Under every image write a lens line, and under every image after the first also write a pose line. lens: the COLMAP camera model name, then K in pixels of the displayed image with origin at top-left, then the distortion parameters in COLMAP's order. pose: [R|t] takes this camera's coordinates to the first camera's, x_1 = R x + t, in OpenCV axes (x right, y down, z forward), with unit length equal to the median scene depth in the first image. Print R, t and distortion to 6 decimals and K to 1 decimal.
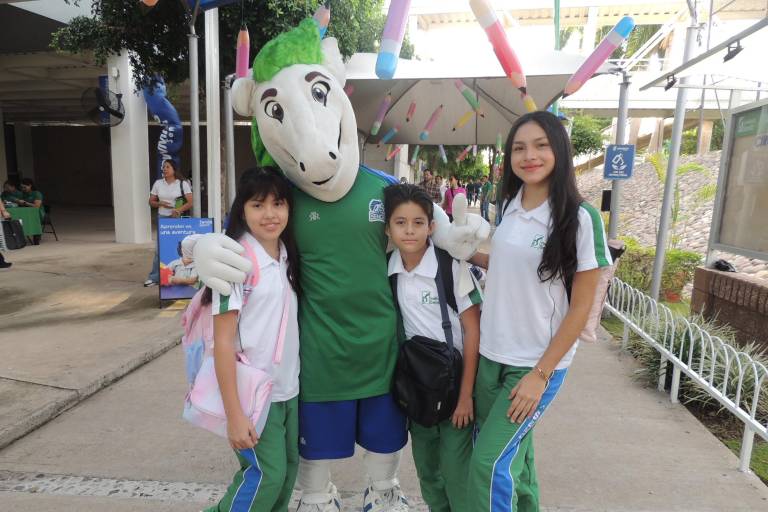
lens RADIAL K [[543.1, 0, 385.3], [0, 543.1, 290.9], [0, 0, 1]] dist [-0.028924, 0.005227]
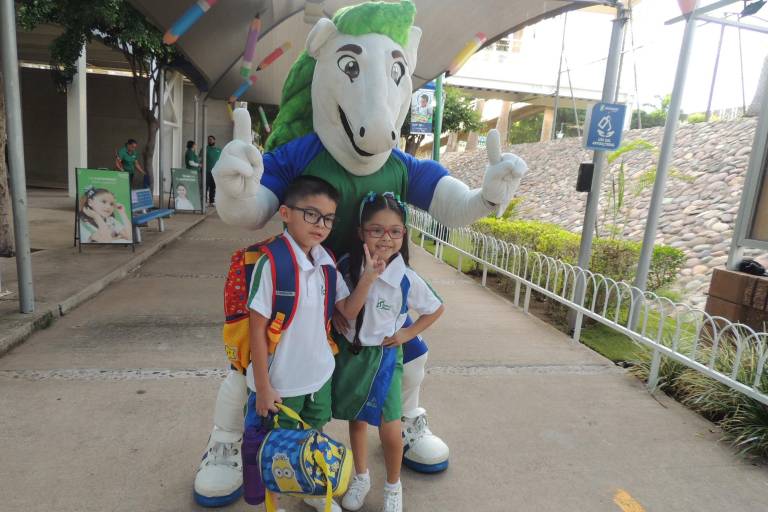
lens RADIAL K [[543.1, 0, 385.3], [0, 543.1, 290.9], [0, 0, 1]] dist [-0.028924, 0.005227]
pose [[0.949889, -0.014863, 0.312235, -0.058375], [0.003205, 0.999279, 0.037818, -0.022631], [-0.312572, -0.034922, 0.949252, 0.218565]]
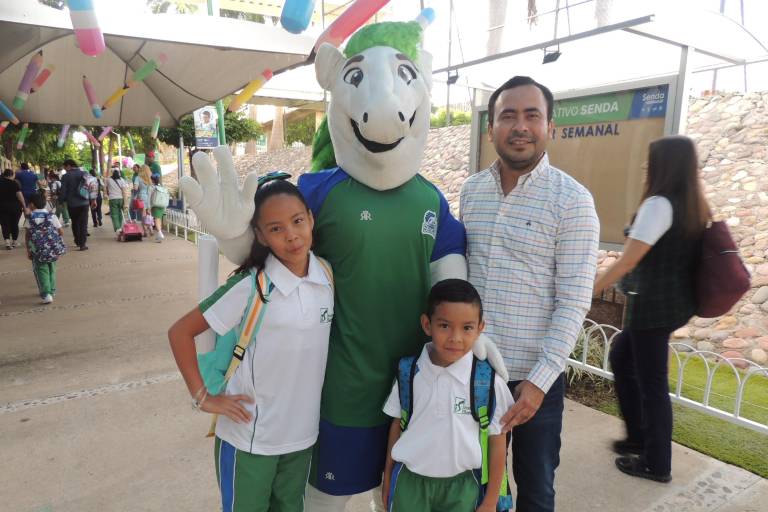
lens RADIAL K [[543.1, 0, 385.3], [0, 543.1, 290.9], [0, 0, 1]] dist [-0.028924, 0.005227]
pose [[0.759667, -0.142341, 0.634543, -0.126219], [0.126097, 0.989474, 0.070998, -0.032203], [-0.637969, 0.026079, 0.769620, 0.132017]]
